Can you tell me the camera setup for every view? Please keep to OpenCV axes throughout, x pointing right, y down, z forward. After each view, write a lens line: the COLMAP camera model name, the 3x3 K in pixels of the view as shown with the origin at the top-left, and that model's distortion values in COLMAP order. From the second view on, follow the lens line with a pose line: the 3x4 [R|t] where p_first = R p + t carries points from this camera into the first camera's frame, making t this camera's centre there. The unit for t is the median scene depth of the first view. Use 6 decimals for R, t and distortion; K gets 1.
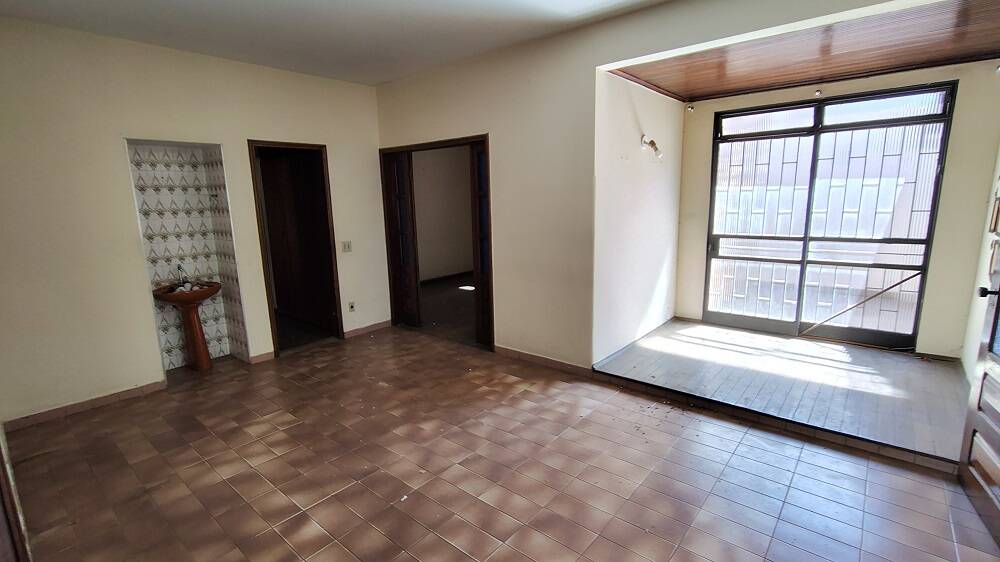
lens RADIAL K [[455.4, 0, 500.6], [0, 455.4, 278.6], [0, 0, 1]] dist [-0.001304, 0.004219]
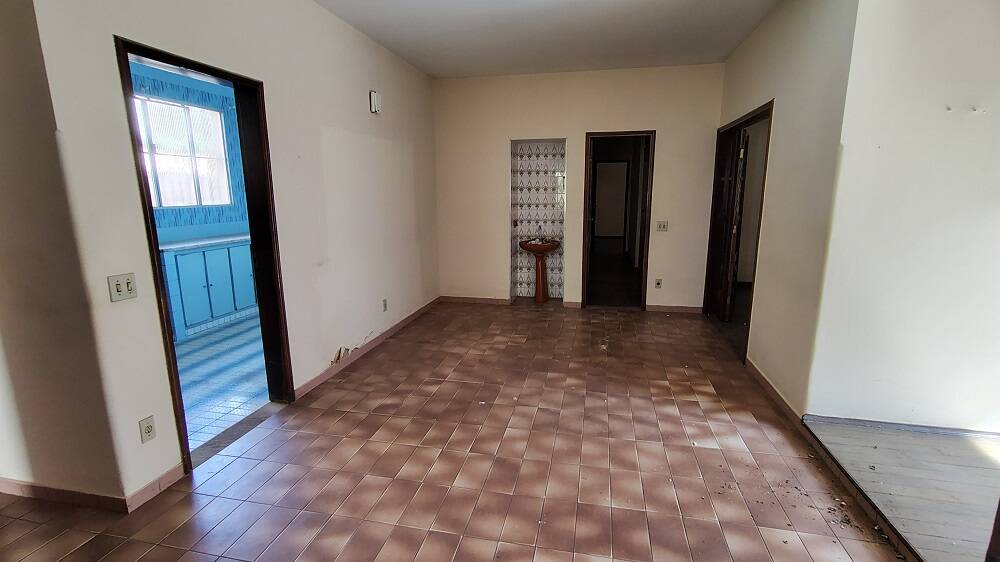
lens RADIAL K [[455.4, 0, 506.1], [0, 455.4, 280.9], [0, 0, 1]] dist [-0.001304, 0.004219]
pose [[0.477998, 0.189962, -0.857574, 0.621216], [-0.161692, 0.978679, 0.126663, -0.031766], [0.863350, 0.078118, 0.498521, 0.257703]]
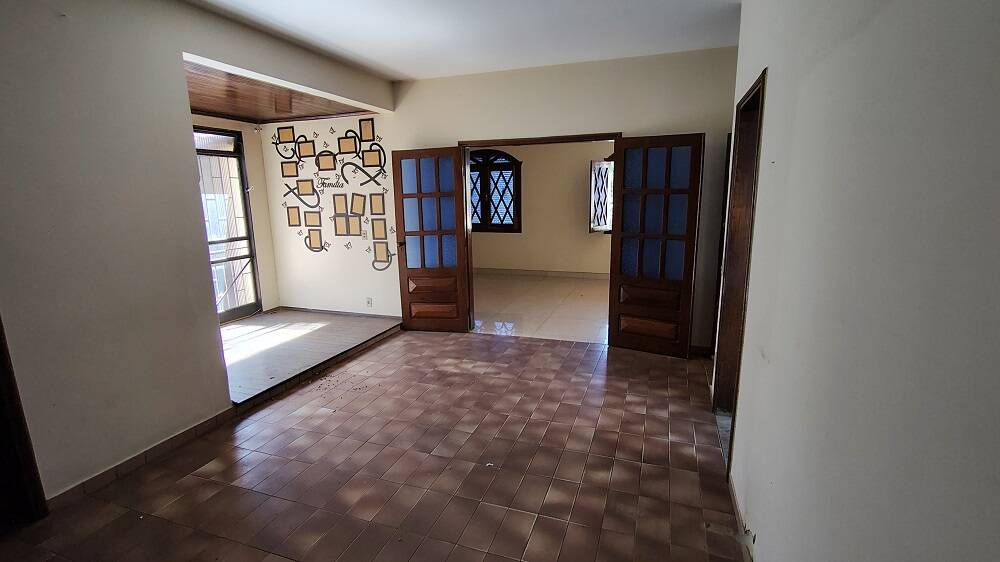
lens RADIAL K [[455.4, 0, 497.1], [0, 455.4, 284.4], [0, 0, 1]] dist [-0.001304, 0.004219]
pose [[-0.344257, -0.155299, 0.925942, -0.828947], [0.192340, 0.953642, 0.231455, -0.139816], [-0.918963, 0.257776, -0.298428, 0.836867]]
